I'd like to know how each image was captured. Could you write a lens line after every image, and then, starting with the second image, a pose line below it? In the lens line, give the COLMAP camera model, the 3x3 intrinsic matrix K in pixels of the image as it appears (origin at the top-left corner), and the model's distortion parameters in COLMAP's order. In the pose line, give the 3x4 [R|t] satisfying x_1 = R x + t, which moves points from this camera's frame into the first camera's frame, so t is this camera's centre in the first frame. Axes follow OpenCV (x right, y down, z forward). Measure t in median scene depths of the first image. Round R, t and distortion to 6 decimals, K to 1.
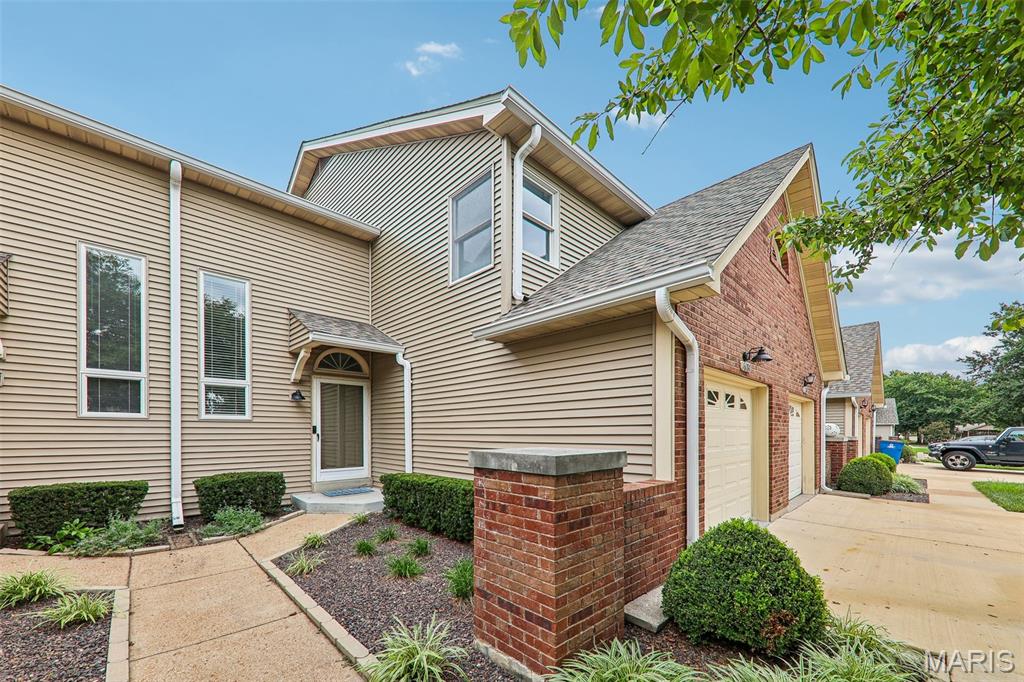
lens RADIAL K [[357.1, 0, 512.0], [0, 357.1, 341.0], [0, 0, 1]] dist [0.000283, -0.000220]
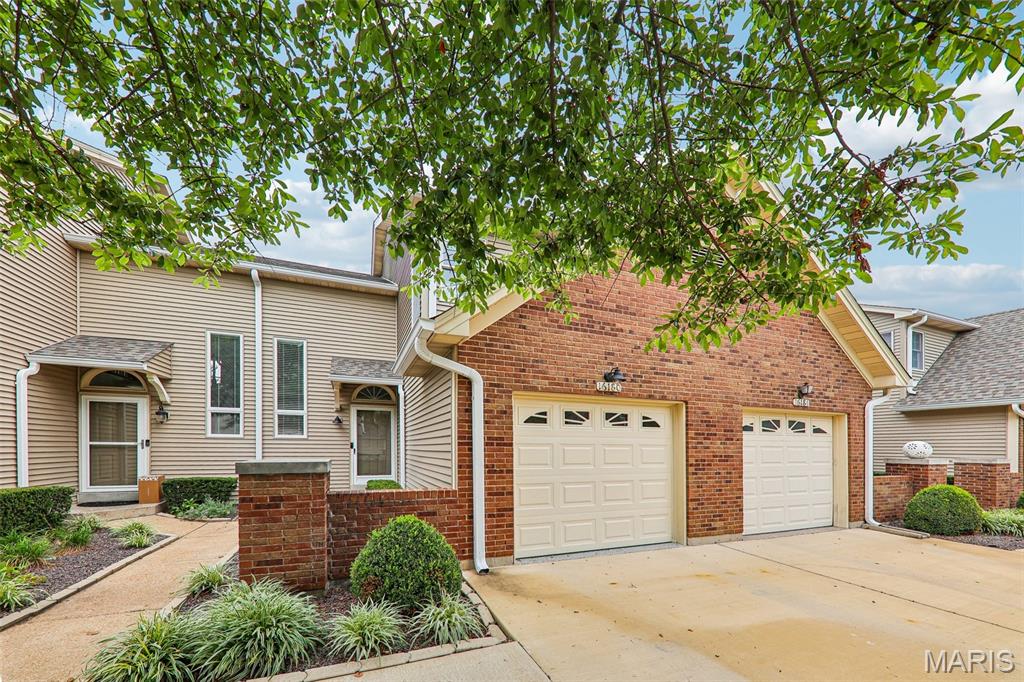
lens RADIAL K [[349.5, 0, 512.6], [0, 349.5, 350.0], [0, 0, 1]] dist [0.001690, 0.000041]
pose [[0.938837, -0.085441, -0.333595, 0.611476], [0.077508, 0.996303, -0.037042, -0.015952], [0.335527, 0.008920, 0.941988, -0.043182]]
